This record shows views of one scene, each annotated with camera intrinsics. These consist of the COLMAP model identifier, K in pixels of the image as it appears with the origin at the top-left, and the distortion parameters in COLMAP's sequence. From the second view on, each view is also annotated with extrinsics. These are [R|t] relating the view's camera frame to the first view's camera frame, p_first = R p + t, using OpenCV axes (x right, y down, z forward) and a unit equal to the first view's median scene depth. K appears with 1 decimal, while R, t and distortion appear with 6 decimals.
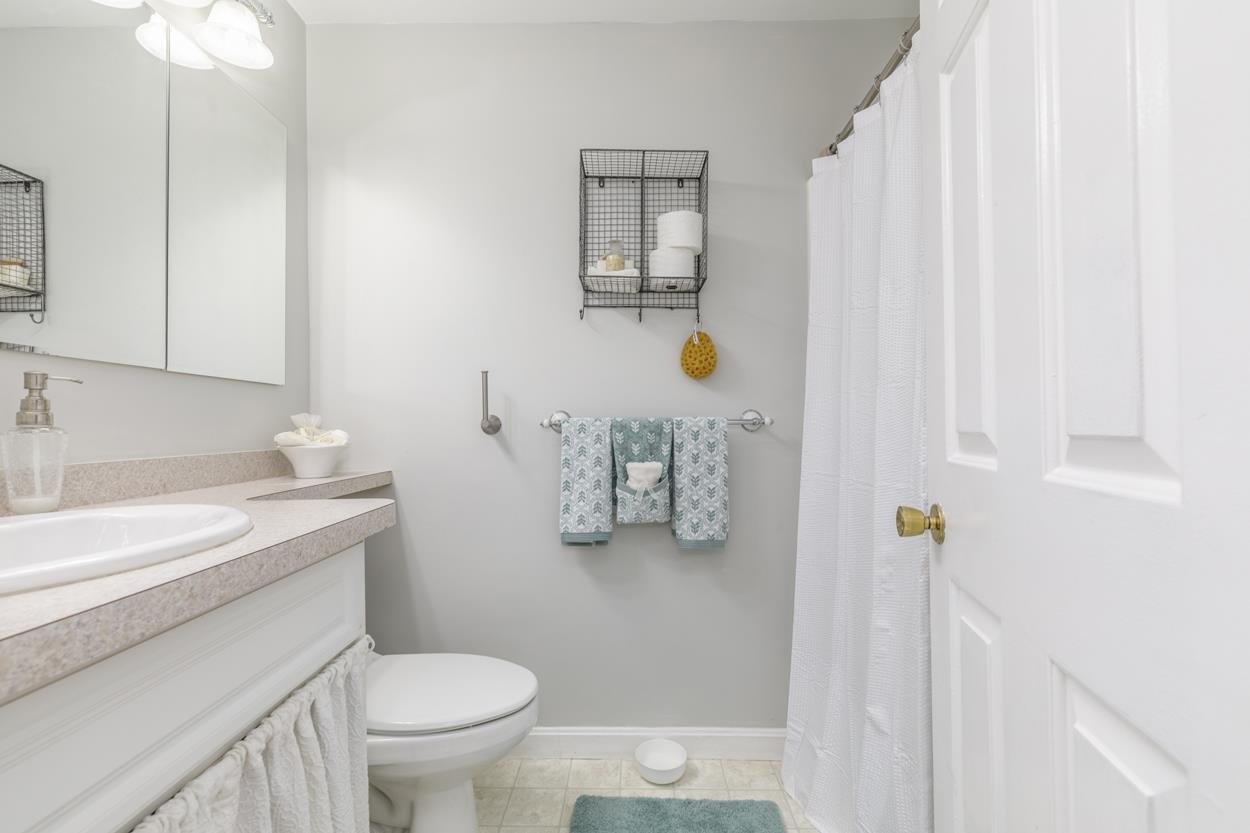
lens RADIAL K [[563.9, 0, 627.8], [0, 563.9, 416.3], [0, 0, 1]] dist [0.003915, -0.000304]
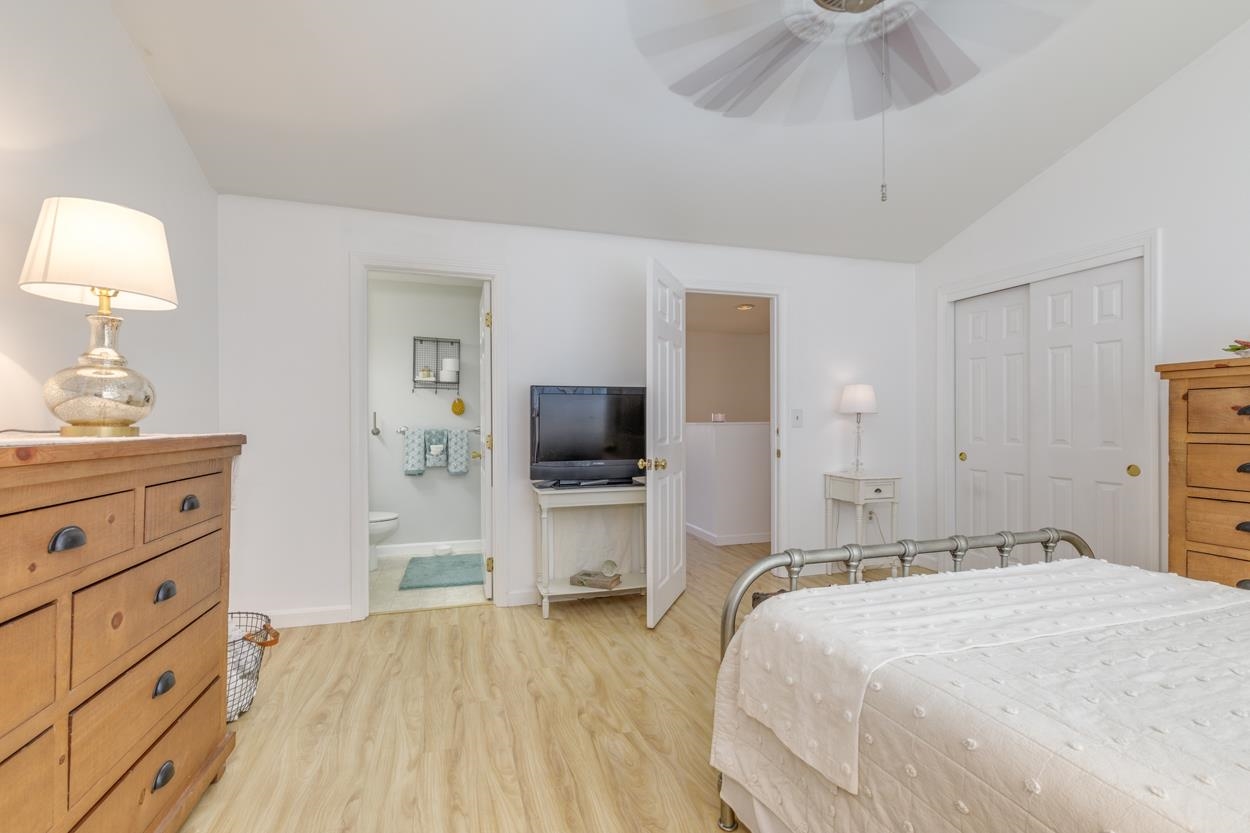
lens RADIAL K [[563.9, 0, 629.7], [0, 563.9, 419.5], [0, 0, 1]] dist [0.003915, -0.000304]
pose [[0.948286, 0.007616, 0.317326, 0.046901], [-0.006531, 0.999969, -0.004482, -0.039182], [-0.317351, 0.002177, 0.948306, -1.965085]]
